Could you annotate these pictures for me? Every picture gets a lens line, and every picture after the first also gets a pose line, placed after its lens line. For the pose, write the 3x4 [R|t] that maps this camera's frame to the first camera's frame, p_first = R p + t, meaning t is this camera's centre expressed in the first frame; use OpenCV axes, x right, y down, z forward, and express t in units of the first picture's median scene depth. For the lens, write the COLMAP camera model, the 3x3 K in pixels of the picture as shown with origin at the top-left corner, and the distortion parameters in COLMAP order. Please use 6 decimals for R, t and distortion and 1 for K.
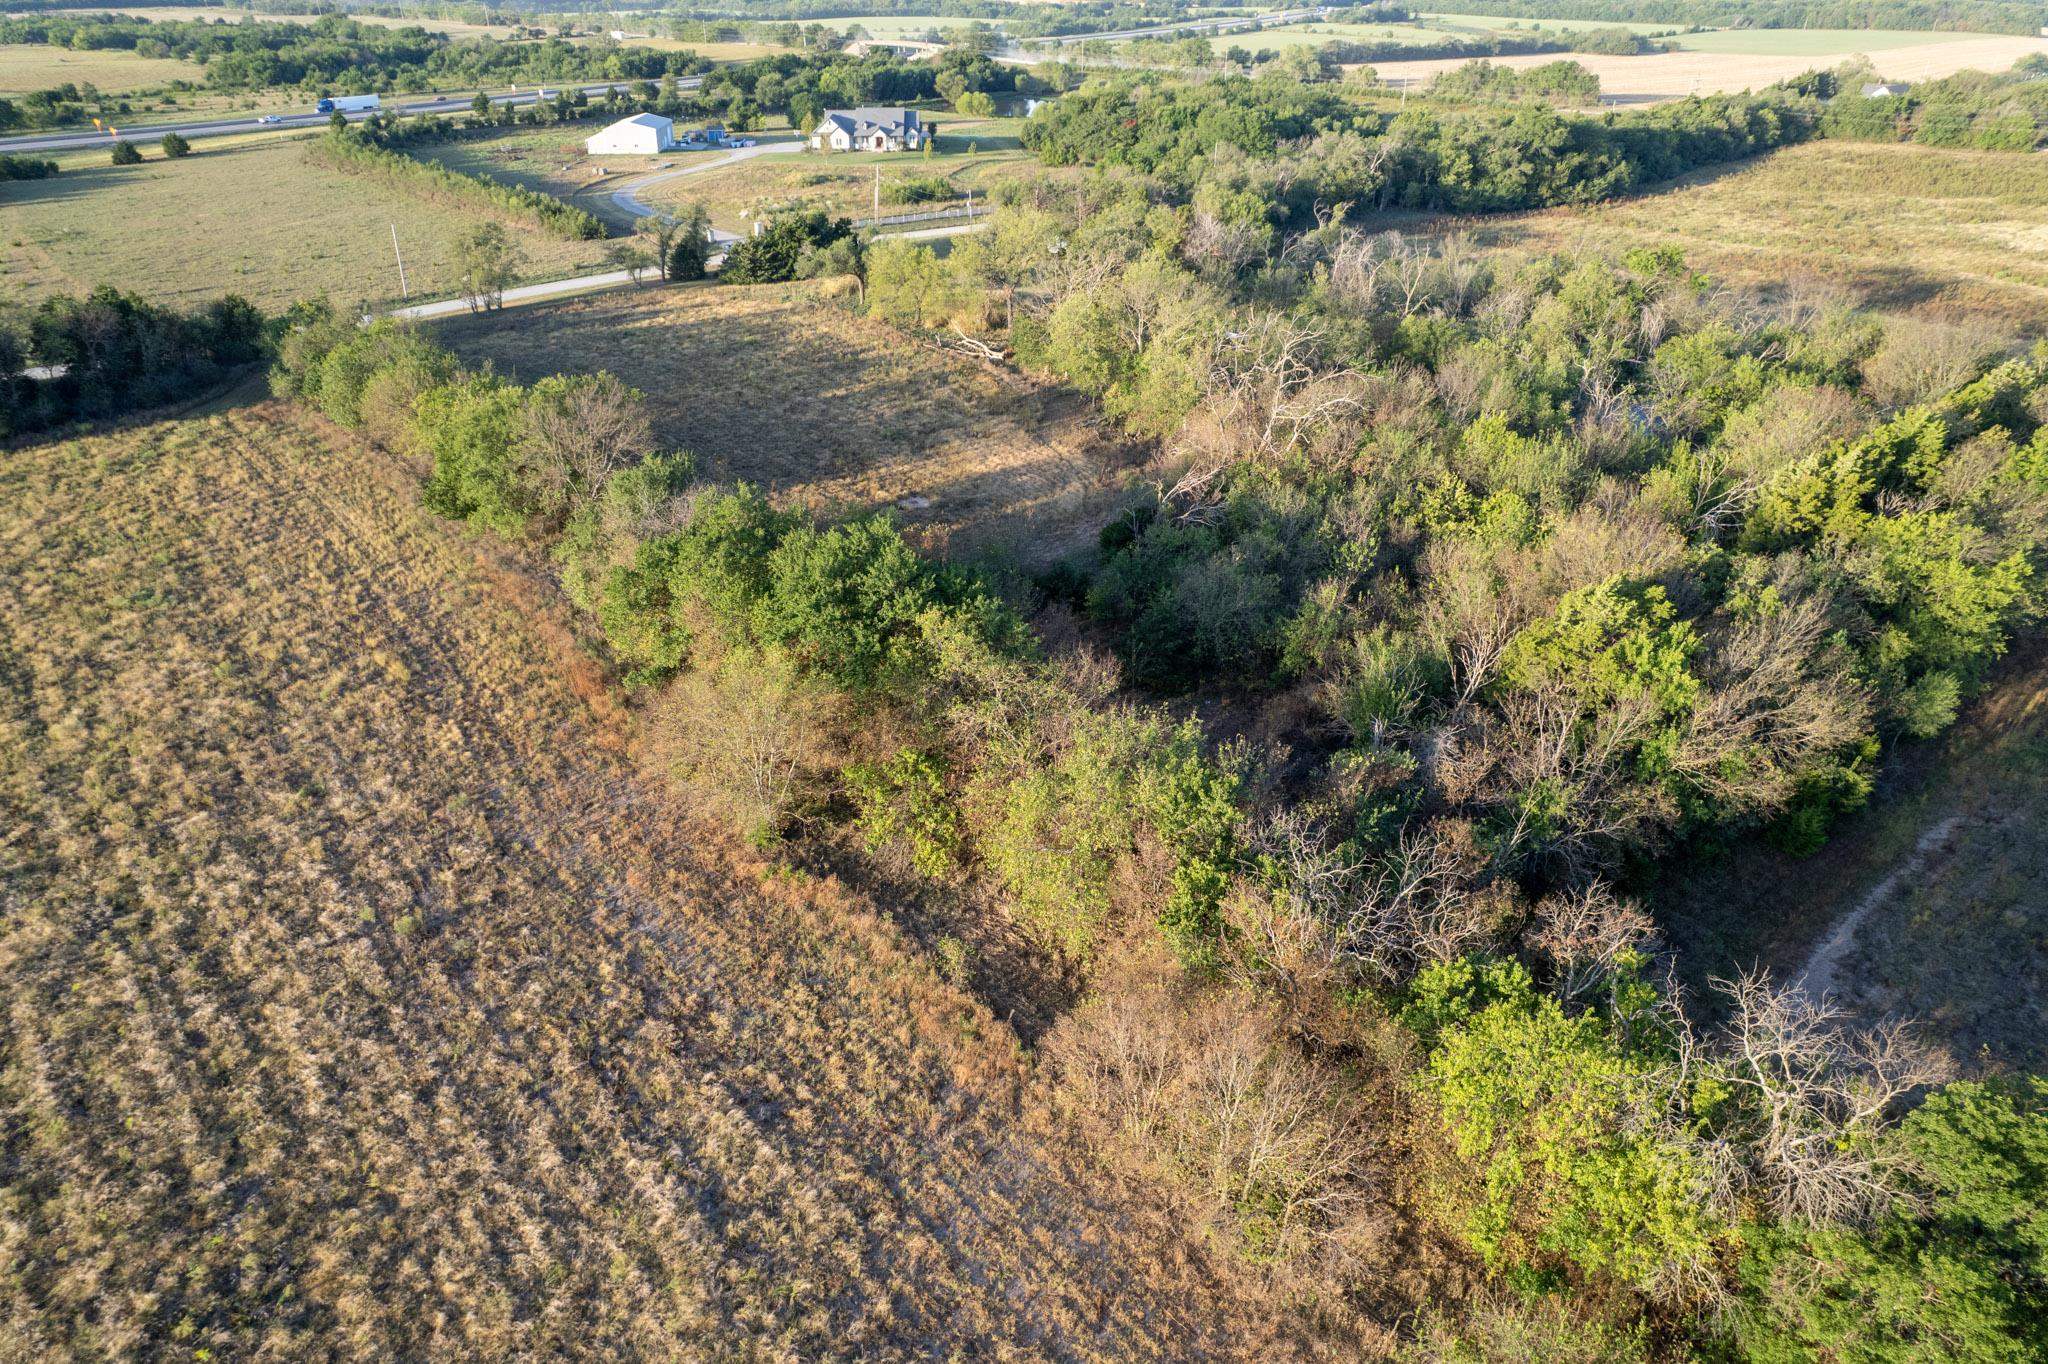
lens RADIAL K [[1309.7, 0, 1015.0], [0, 1309.7, 692.2], [0, 0, 1]] dist [-0.080055, 0.074349]
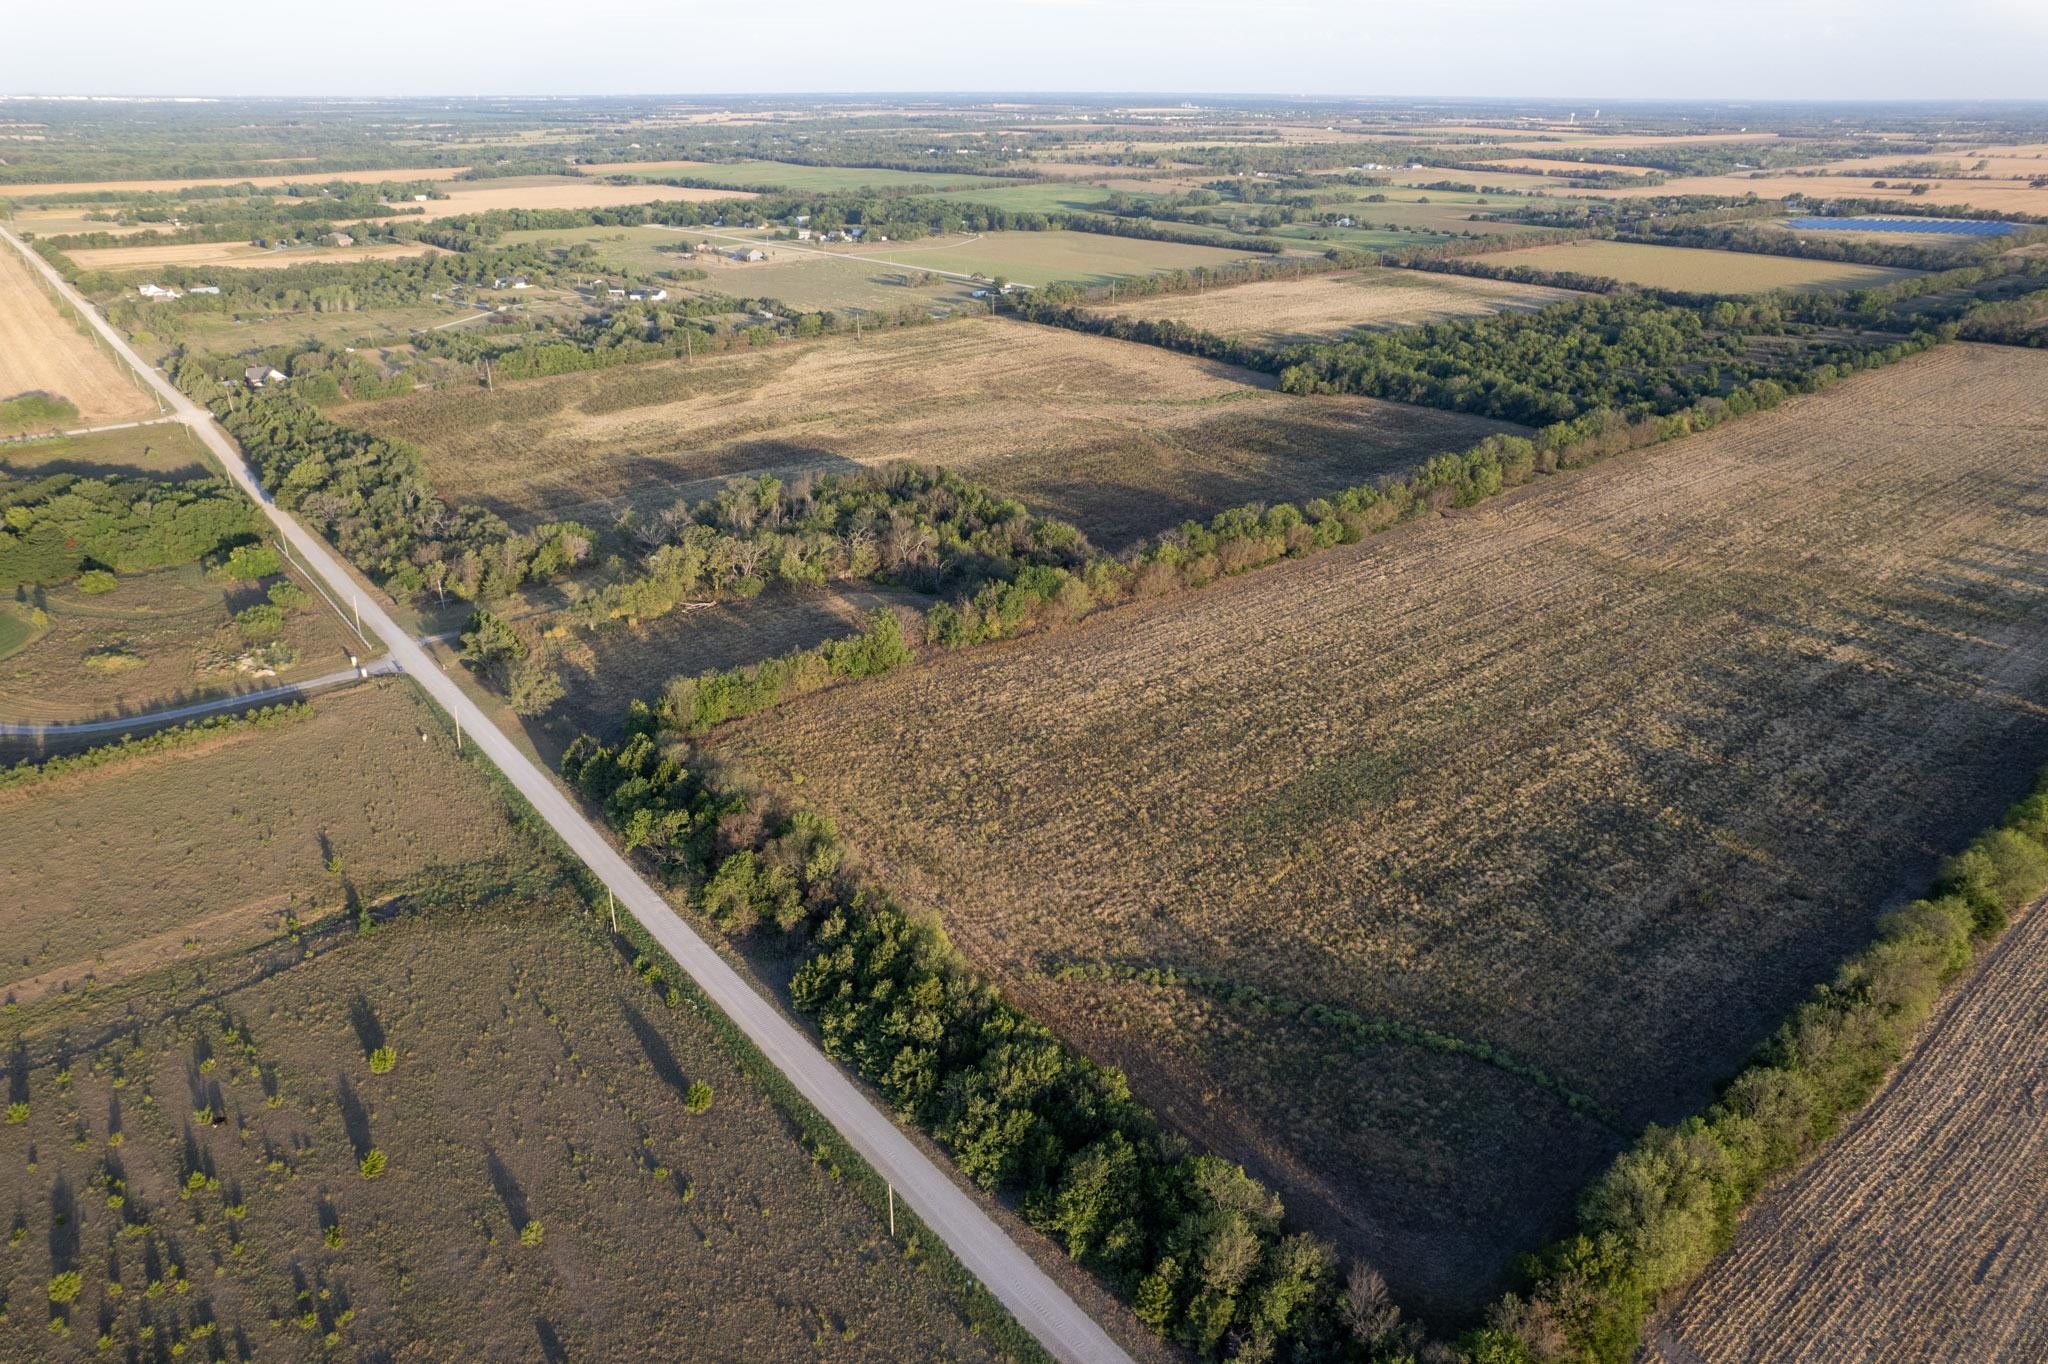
lens RADIAL K [[1309.7, 0, 1018.3], [0, 1309.7, 682.7], [0, 0, 1]] dist [-0.080055, 0.074349]
pose [[0.037083, -0.423421, 0.905174, -3.575015], [0.495579, 0.794357, 0.351281, -1.156795], [-0.867771, 0.435559, 0.239296, 0.085904]]
